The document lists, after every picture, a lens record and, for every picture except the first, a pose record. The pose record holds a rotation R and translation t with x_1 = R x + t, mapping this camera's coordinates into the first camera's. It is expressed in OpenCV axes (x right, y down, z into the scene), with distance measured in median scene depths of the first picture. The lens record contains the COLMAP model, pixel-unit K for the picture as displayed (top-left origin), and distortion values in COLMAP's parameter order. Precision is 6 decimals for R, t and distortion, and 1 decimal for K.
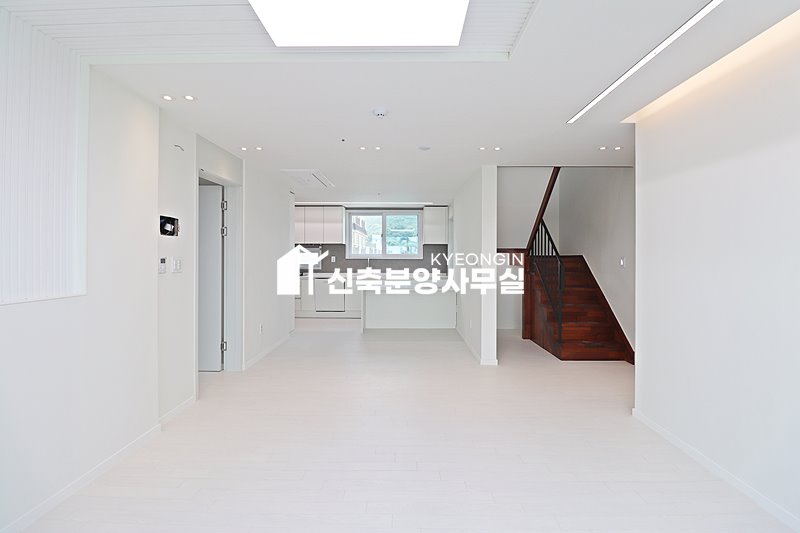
lens RADIAL K [[365.5, 0, 399.6], [0, 365.5, 256.2], [0, 0, 1]] dist [0.000068, 0.000332]
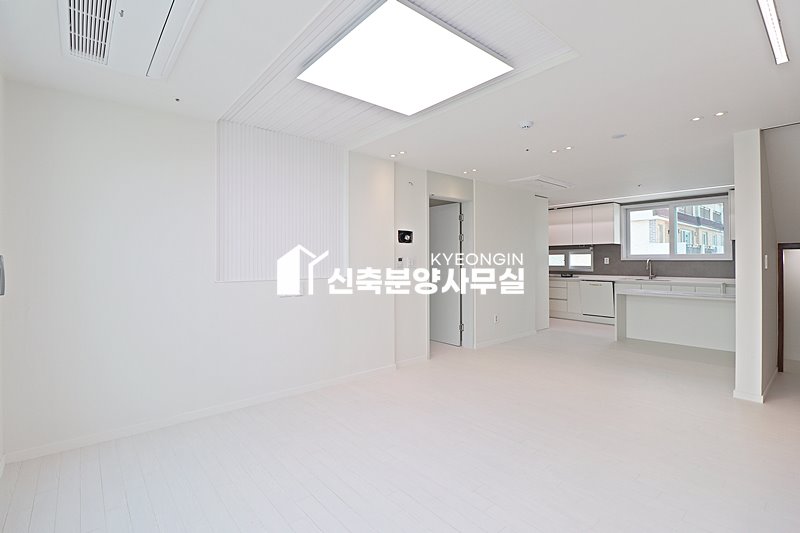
lens RADIAL K [[370.9, 0, 402.7], [0, 370.9, 255.9], [0, 0, 1]] dist [0.001407, -0.012929]
pose [[0.660641, -0.013700, -0.750577, 0.326068], [0.005393, 0.999894, -0.013504, 0.011063], [0.750682, 0.004873, 0.660645, -0.014889]]
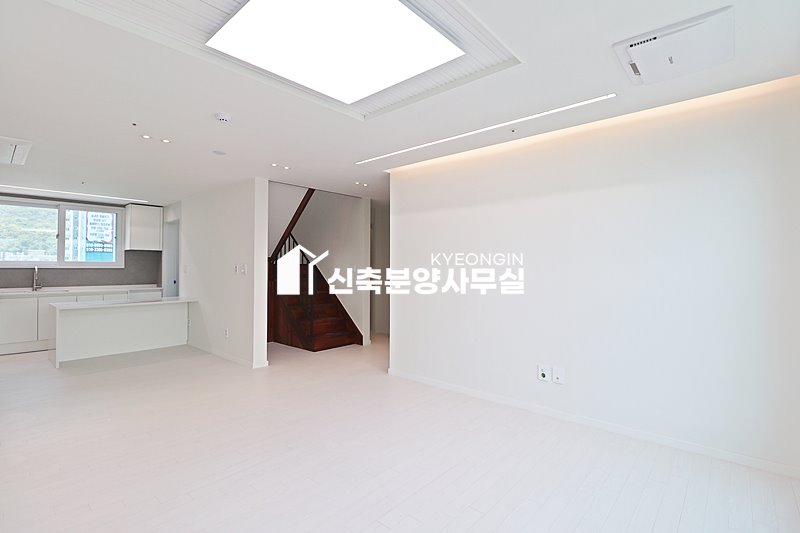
lens RADIAL K [[382.1, 0, 391.5], [0, 382.1, 264.7], [0, 0, 1]] dist [-0.000978, -0.000337]
pose [[0.667396, 0.003425, 0.744695, -0.309022], [-0.001445, 0.999993, -0.003305, 0.004688], [-0.744701, 0.001130, 0.667397, -0.017174]]
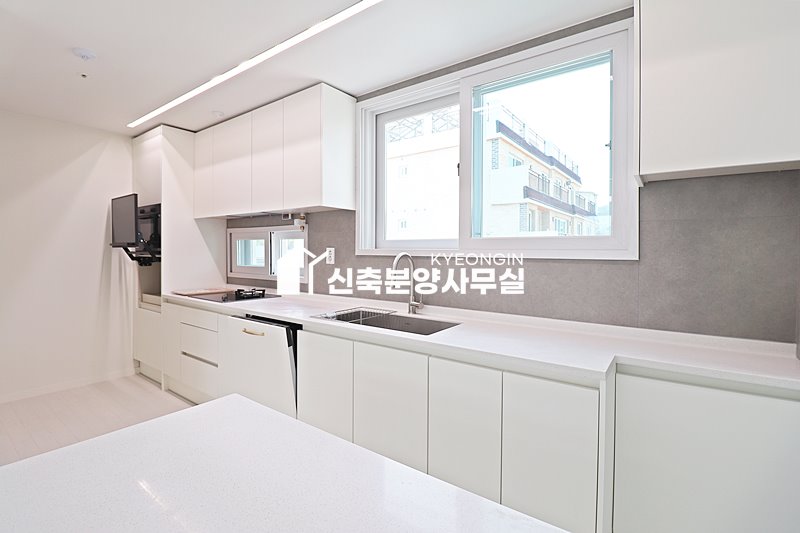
lens RADIAL K [[365.5, 0, 399.6], [0, 365.5, 256.2], [0, 0, 1]] dist [0.000068, 0.000332]
pose [[0.811042, 0.010806, -0.584888, 0.131739], [-0.002064, 0.999876, 0.015611, 0.006495], [0.584984, -0.011454, 0.810964, 1.354301]]
